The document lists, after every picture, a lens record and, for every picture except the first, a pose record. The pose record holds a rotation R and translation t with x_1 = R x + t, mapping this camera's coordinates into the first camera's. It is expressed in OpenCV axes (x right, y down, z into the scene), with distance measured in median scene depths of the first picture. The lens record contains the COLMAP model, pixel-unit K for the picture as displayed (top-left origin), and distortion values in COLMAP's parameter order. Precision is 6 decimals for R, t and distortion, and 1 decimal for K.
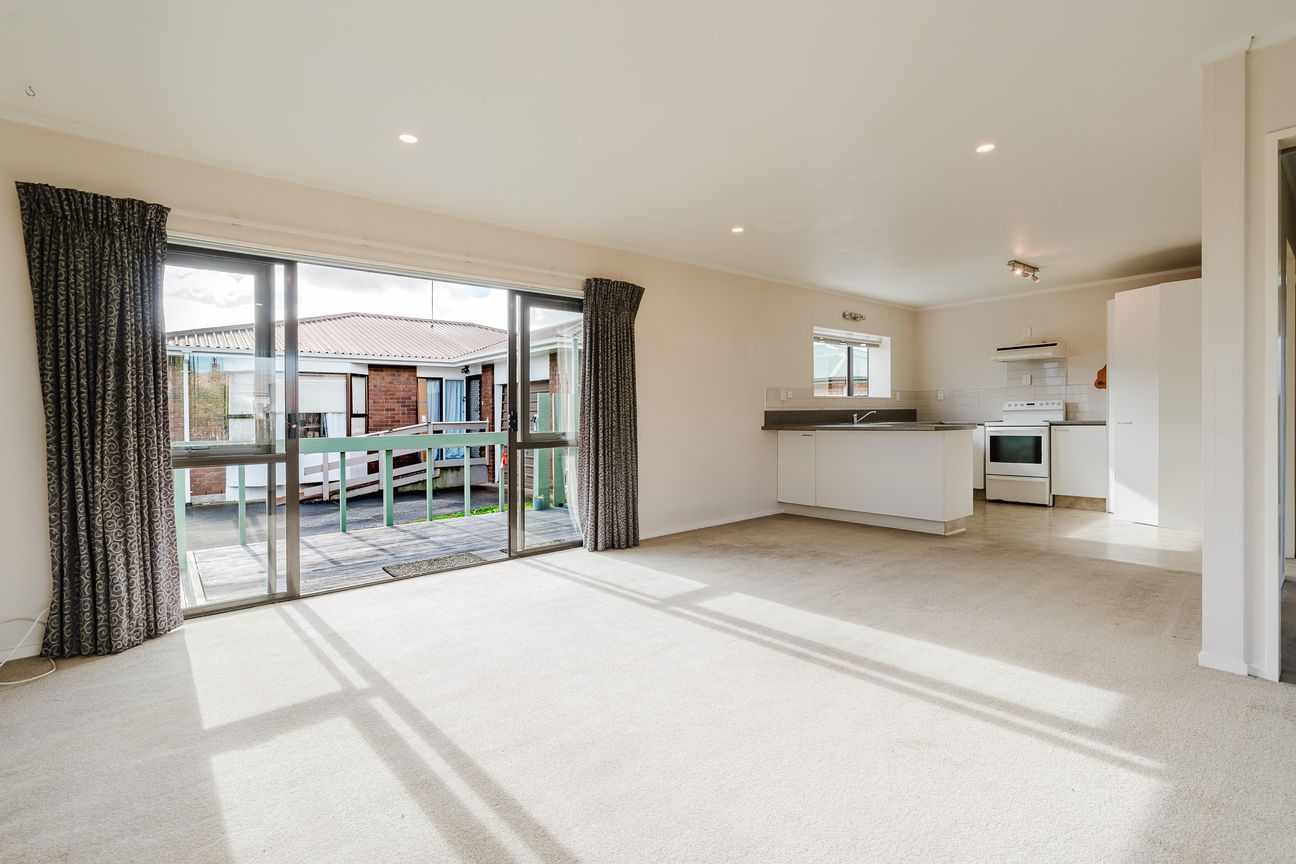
lens RADIAL K [[586.0, 0, 648.0], [0, 586.0, 432.0], [0, 0, 1]] dist [-0.000503, 0.000173]
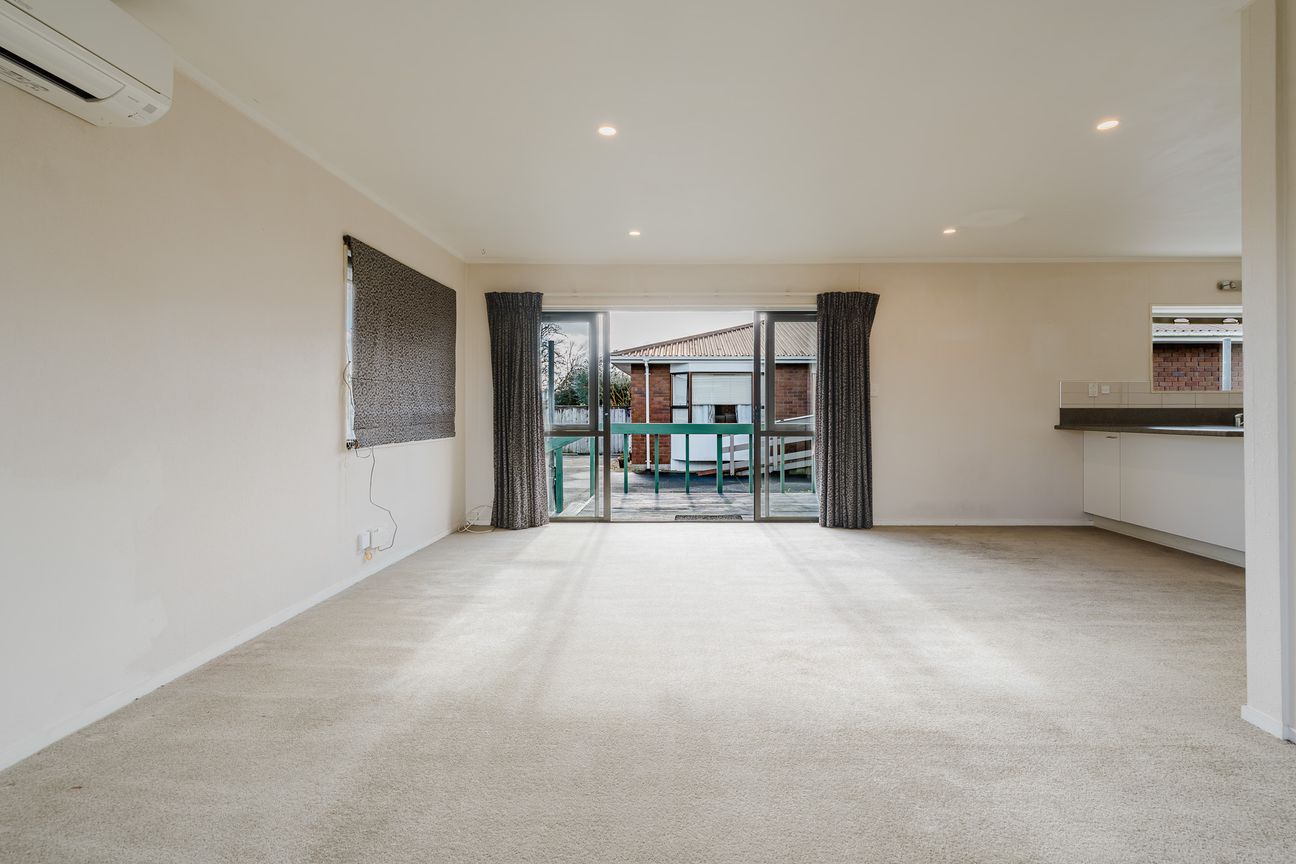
lens RADIAL K [[594.9, 0, 682.7], [0, 594.9, 432.7], [0, 0, 1]] dist [0.001908, 0.000339]
pose [[0.767777, 0.039634, -0.639491, 0.337888], [-0.030752, 0.999214, 0.025008, -0.003537], [0.639979, 0.000464, 0.768392, -0.068178]]
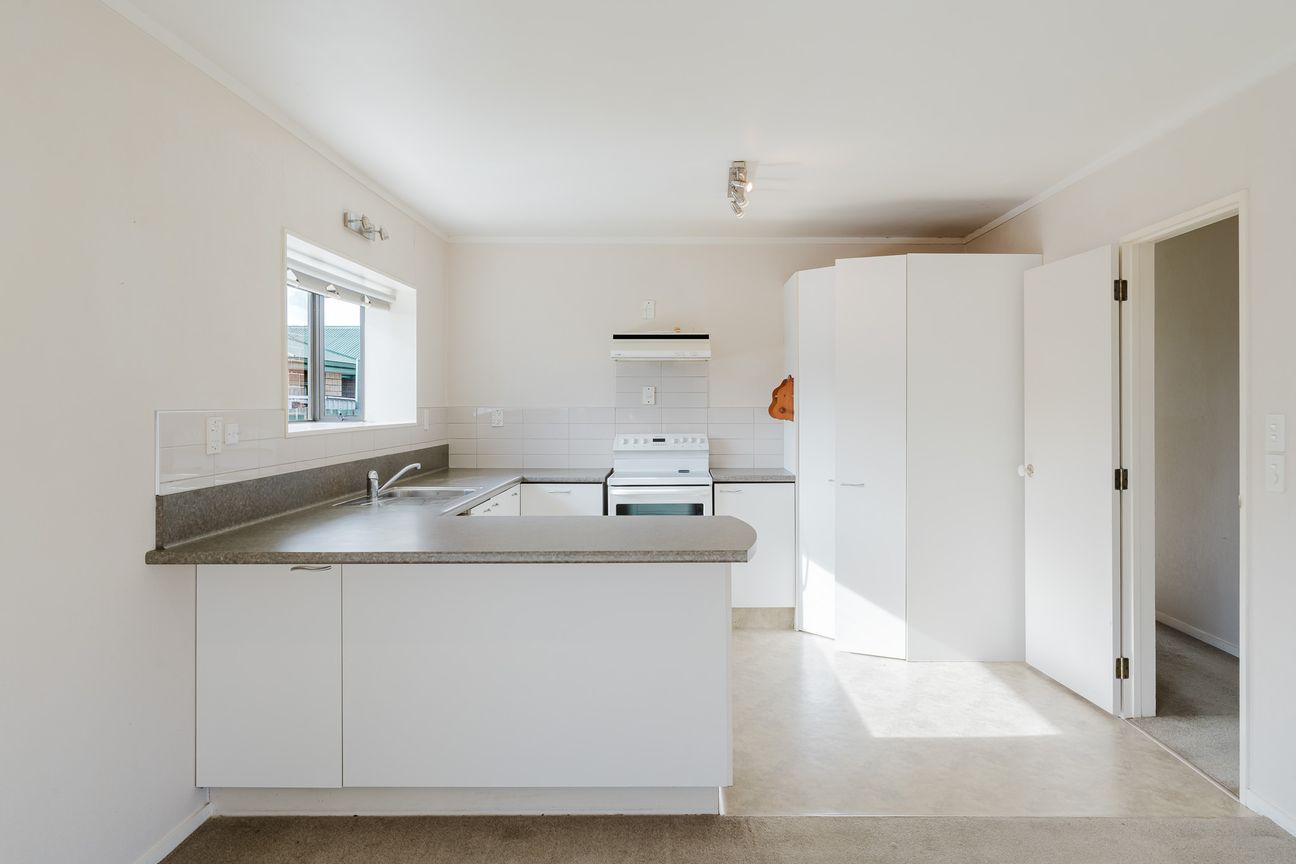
lens RADIAL K [[870.0, 0, 680.2], [0, 870.0, 426.4], [0, 0, 1]] dist [0.002060, 0.001080]
pose [[0.636243, -0.002897, 0.771484, 0.033846], [0.009863, 0.999942, -0.004379, -0.064836], [-0.771426, 0.010395, 0.636234, 0.526520]]
